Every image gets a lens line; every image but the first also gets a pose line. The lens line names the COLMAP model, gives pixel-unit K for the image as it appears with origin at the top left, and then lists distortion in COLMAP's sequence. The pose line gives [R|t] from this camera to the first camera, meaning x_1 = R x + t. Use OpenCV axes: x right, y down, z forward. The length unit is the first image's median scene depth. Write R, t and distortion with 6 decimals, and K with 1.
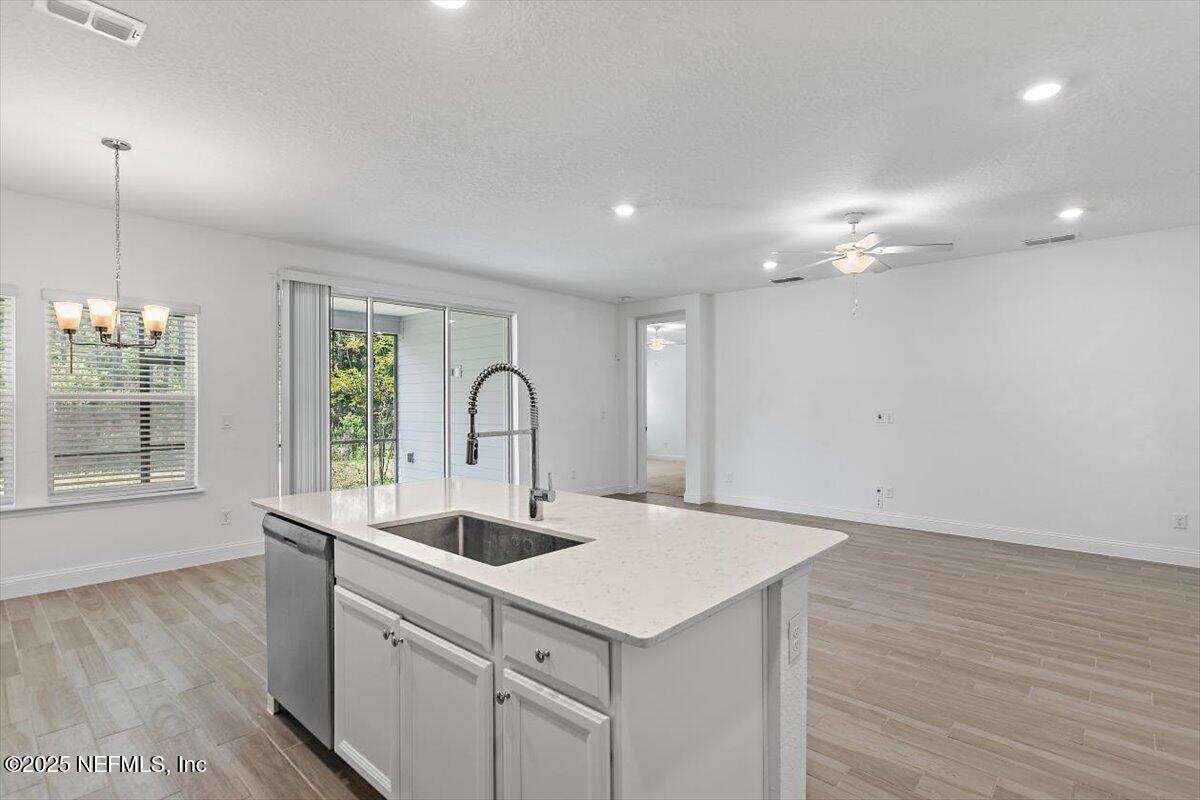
lens RADIAL K [[574.3, 0, 600.2], [0, 574.3, 403.6], [0, 0, 1]] dist [-0.002119, -0.000201]
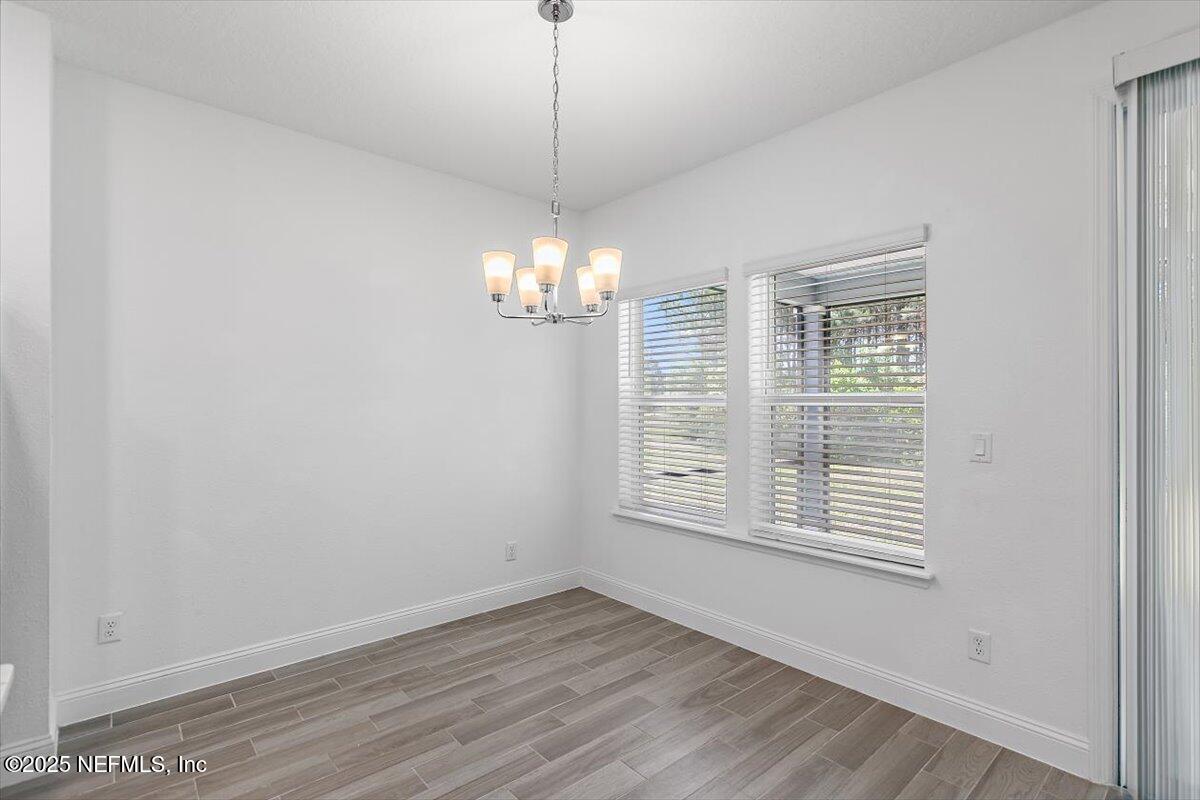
lens RADIAL K [[574.3, 0, 598.5], [0, 574.3, 409.3], [0, 0, 1]] dist [-0.002119, -0.000201]
pose [[-0.093966, -0.000524, -0.995575, -0.168533], [-0.019217, 0.999814, 0.001287, 0.005116], [0.995390, 0.019253, -0.093959, 0.851277]]
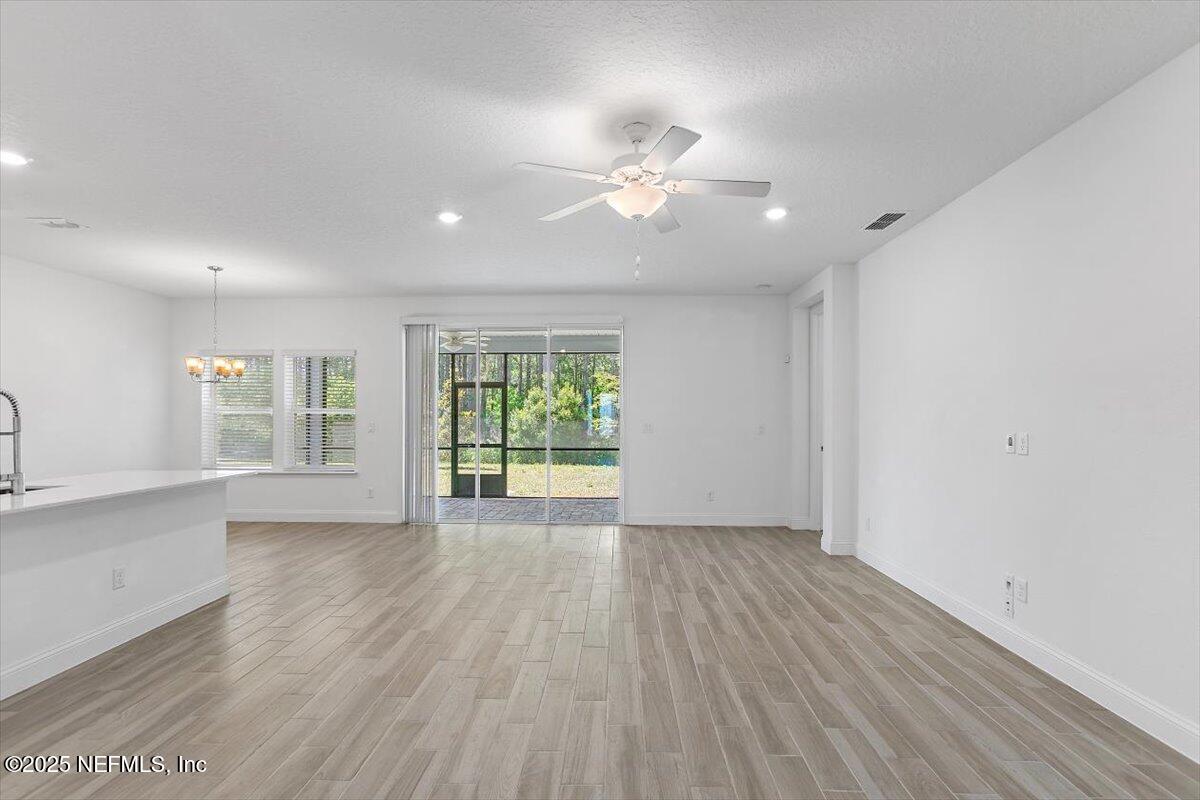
lens RADIAL K [[574.3, 0, 607.5], [0, 574.3, 405.9], [0, 0, 1]] dist [-0.002119, -0.000201]
pose [[0.653256, -0.012045, -0.757041, 0.973413], [-0.001503, 0.999851, -0.017205, 0.000924], [0.757135, 0.012377, 0.653141, 0.582942]]
